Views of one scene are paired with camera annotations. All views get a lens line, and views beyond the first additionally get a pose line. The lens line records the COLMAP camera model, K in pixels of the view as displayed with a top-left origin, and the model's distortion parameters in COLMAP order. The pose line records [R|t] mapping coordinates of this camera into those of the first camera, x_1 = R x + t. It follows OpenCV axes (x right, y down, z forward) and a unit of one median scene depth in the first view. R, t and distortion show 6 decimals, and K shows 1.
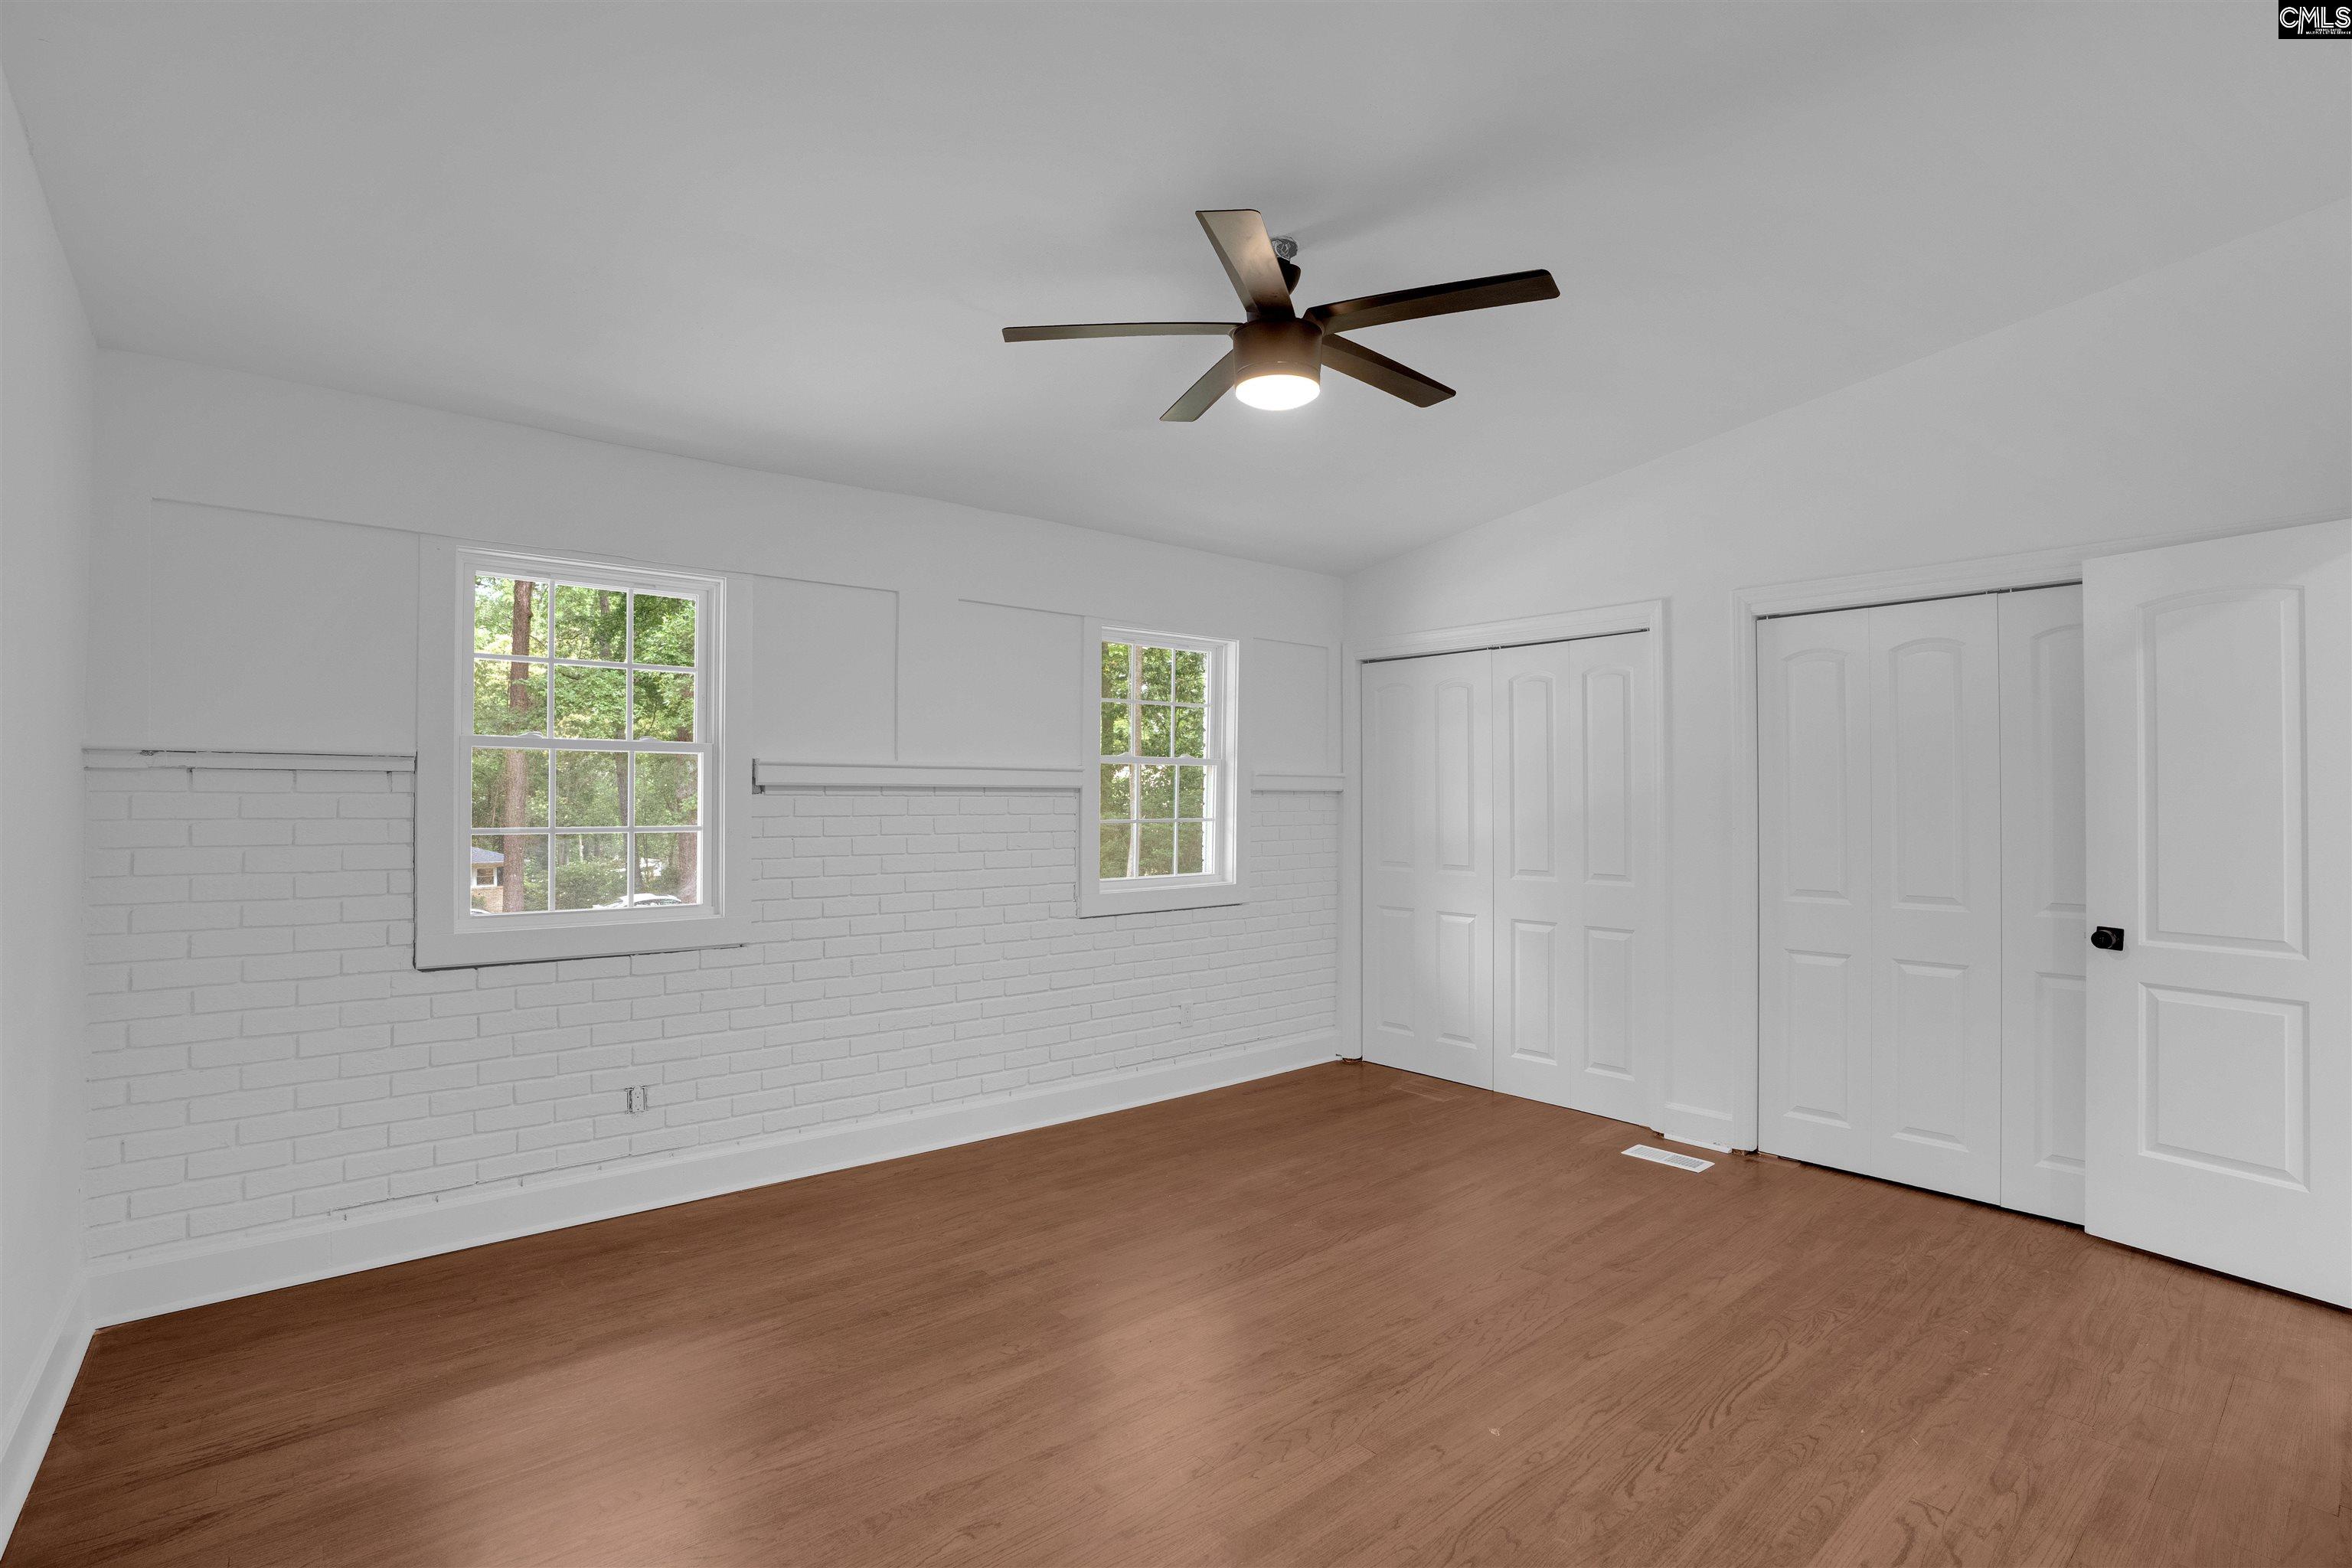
lens RADIAL K [[1082.1, 0, 1185.5], [0, 1082.1, 773.1], [0, 0, 1]] dist [-0.062082, 0.021289]
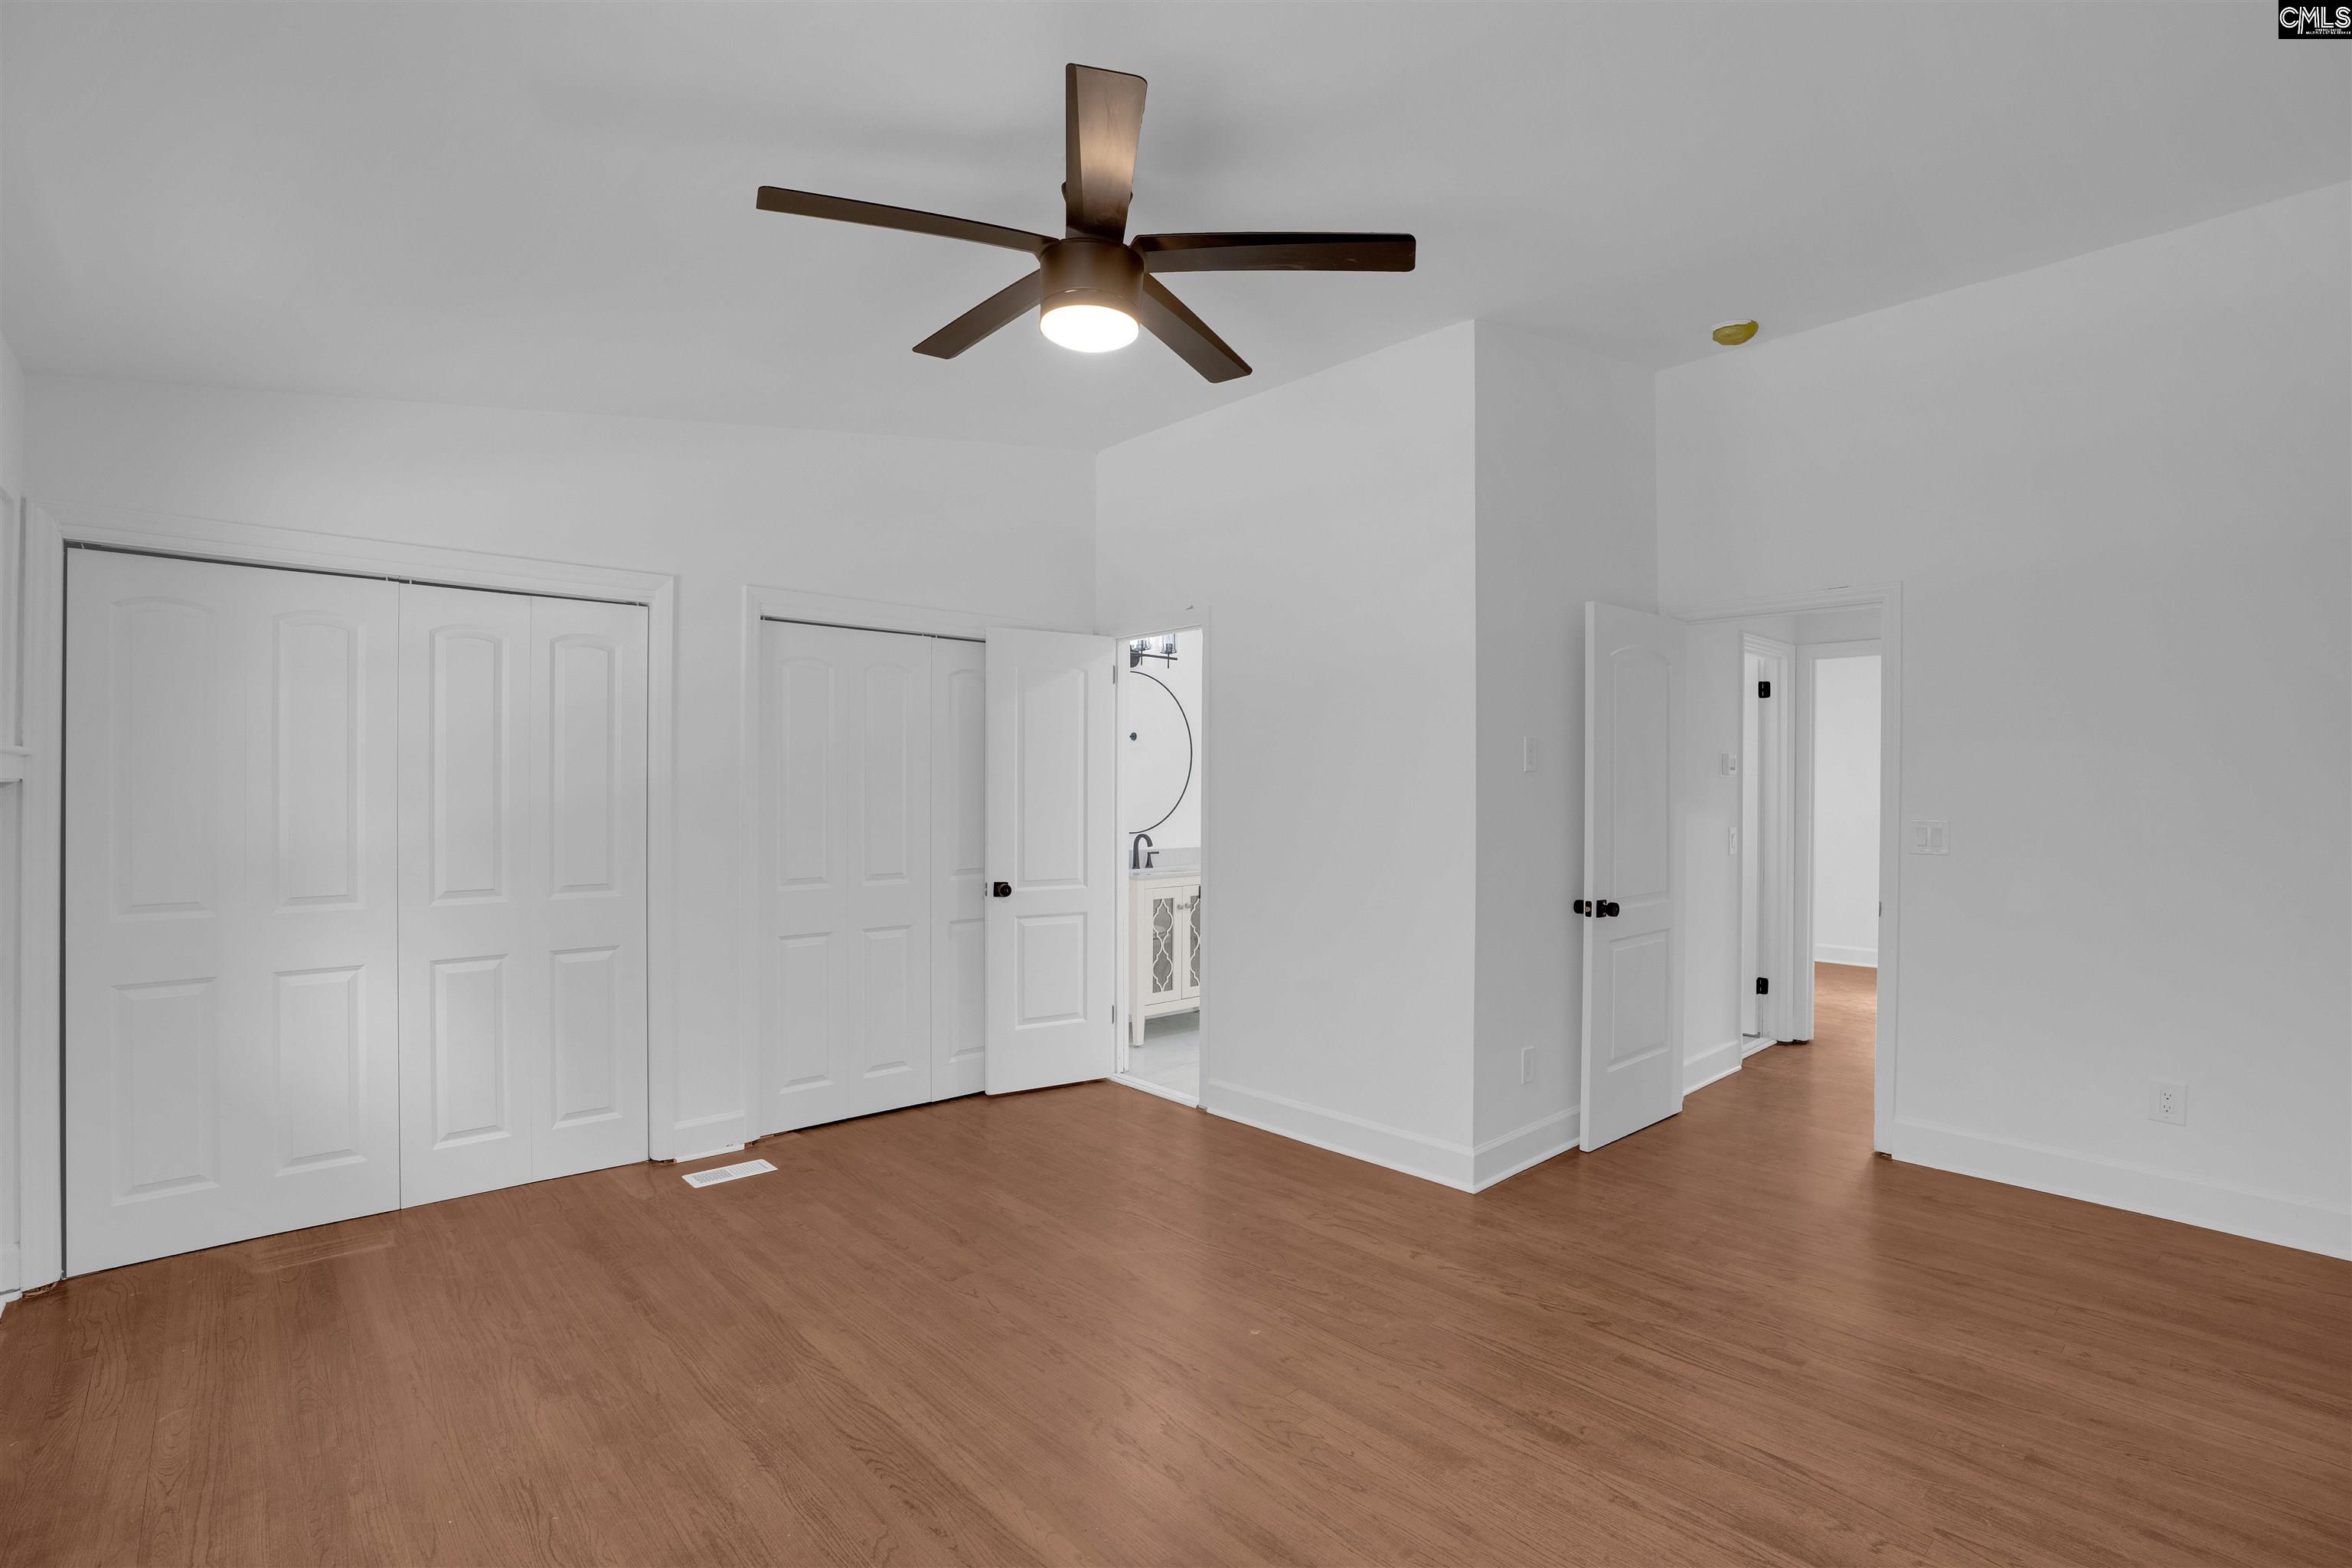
lens RADIAL K [[1082.1, 0, 1185.5], [0, 1082.1, 773.1], [0, 0, 1]] dist [-0.062082, 0.021289]
pose [[-0.024030, 0.008133, 0.999678, -0.570749], [-0.029227, 0.999534, -0.008835, 0.000815], [-0.999284, -0.029430, -0.023781, 0.697745]]
